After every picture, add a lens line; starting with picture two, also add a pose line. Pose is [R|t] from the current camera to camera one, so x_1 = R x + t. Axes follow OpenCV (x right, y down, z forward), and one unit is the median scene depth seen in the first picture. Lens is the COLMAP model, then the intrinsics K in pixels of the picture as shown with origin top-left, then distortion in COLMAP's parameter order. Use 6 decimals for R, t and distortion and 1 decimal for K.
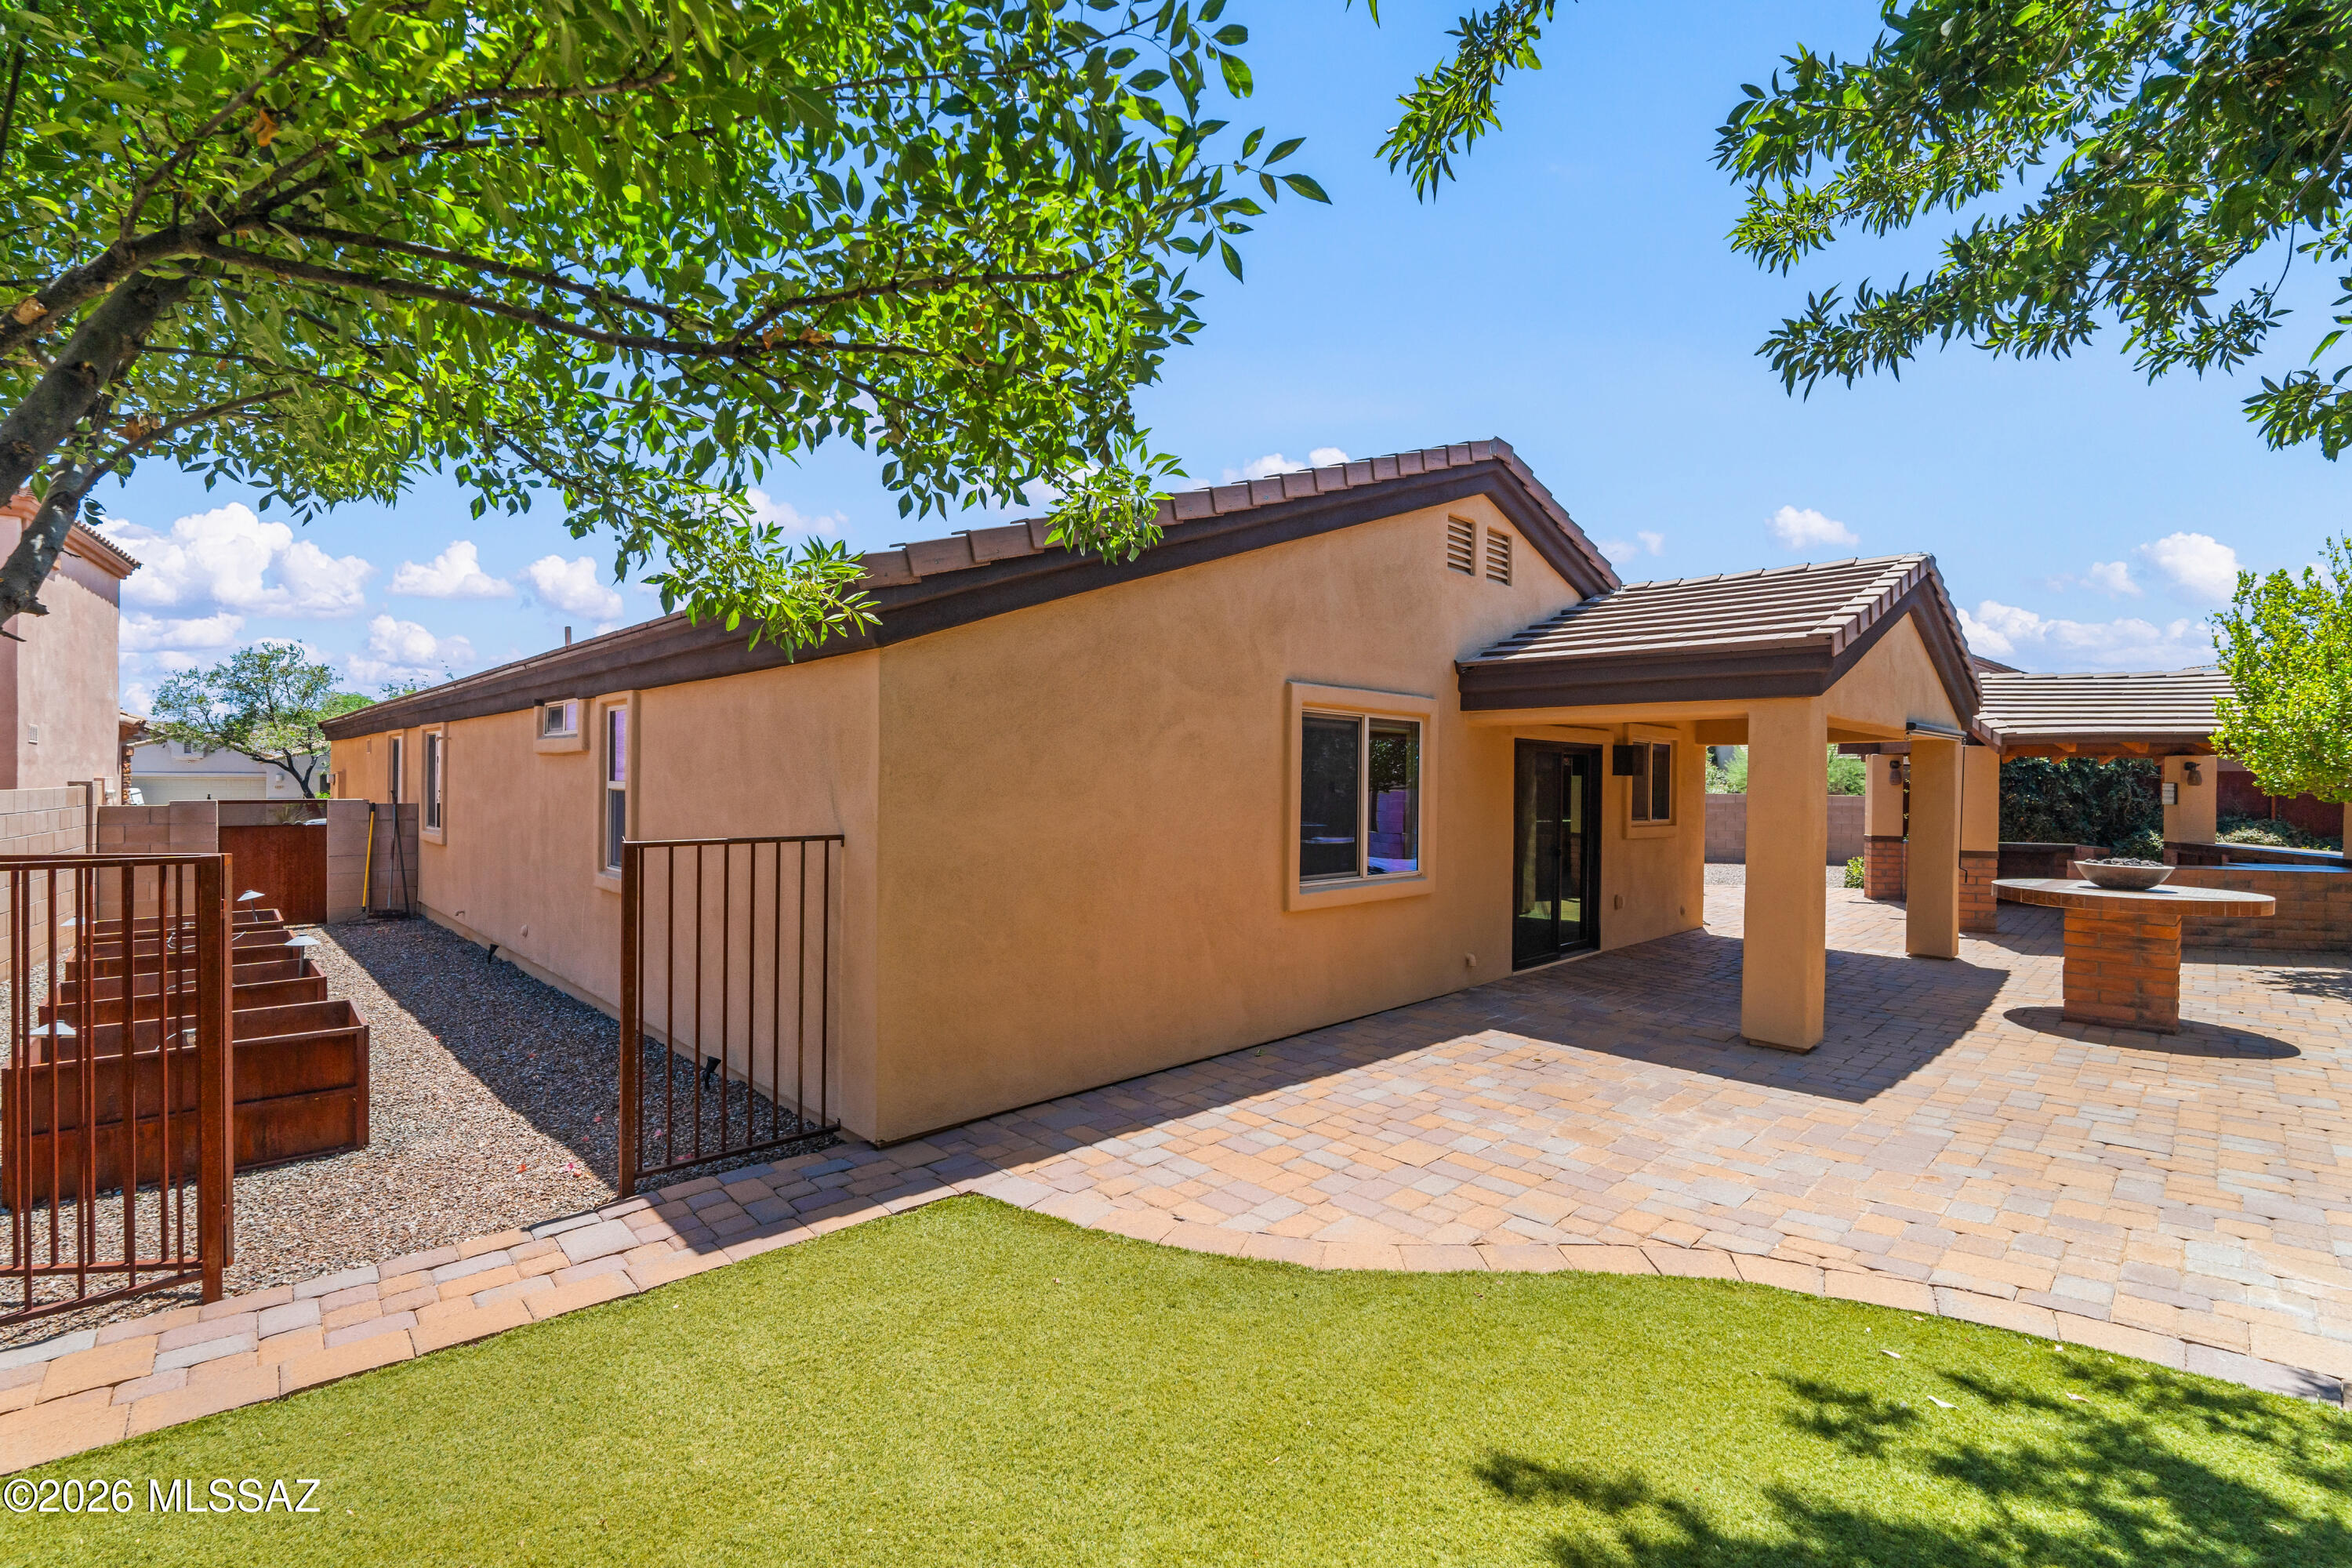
lens RADIAL K [[1042.5, 0, 1171.1], [0, 1042.5, 784.7], [0, 0, 1]] dist [-0.002842, -0.000238]
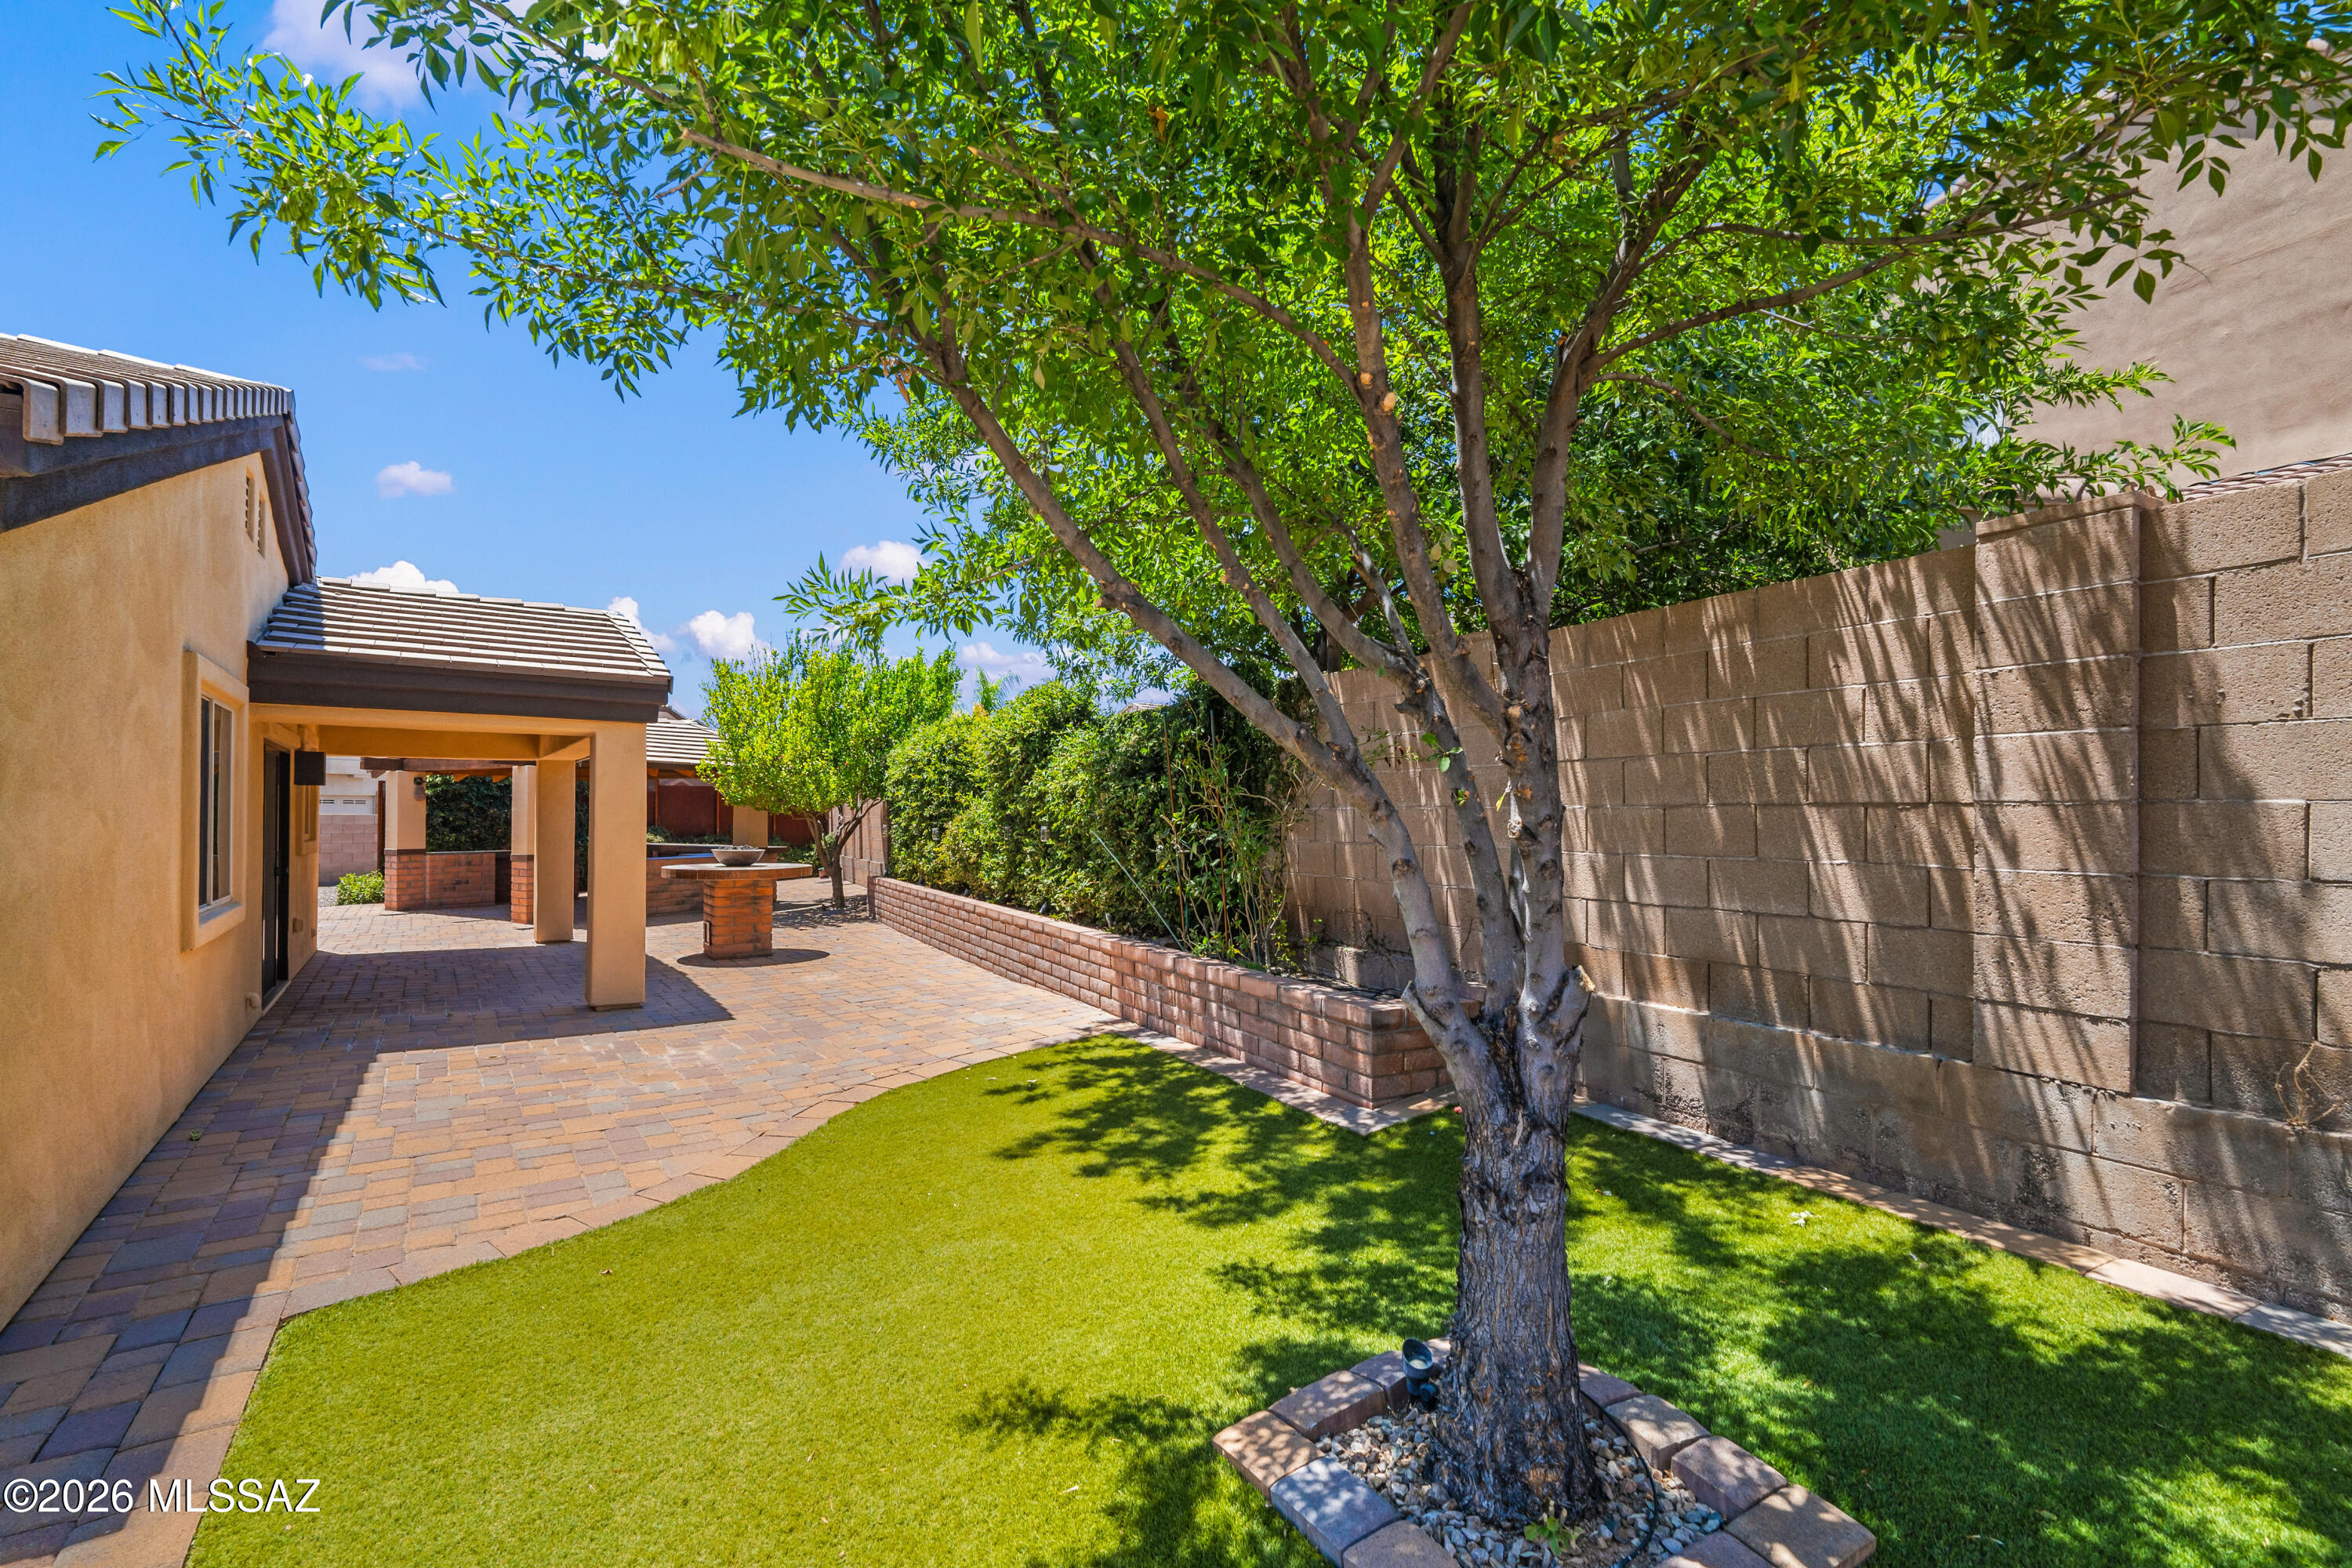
lens RADIAL K [[1042.5, 0, 1171.1], [0, 1042.5, 784.7], [0, 0, 1]] dist [-0.002842, -0.000238]
pose [[0.142939, 0.021565, 0.989497, -1.073752], [-0.008457, 0.999753, -0.020567, 0.000555], [-0.989695, -0.005428, 0.143086, 0.282497]]
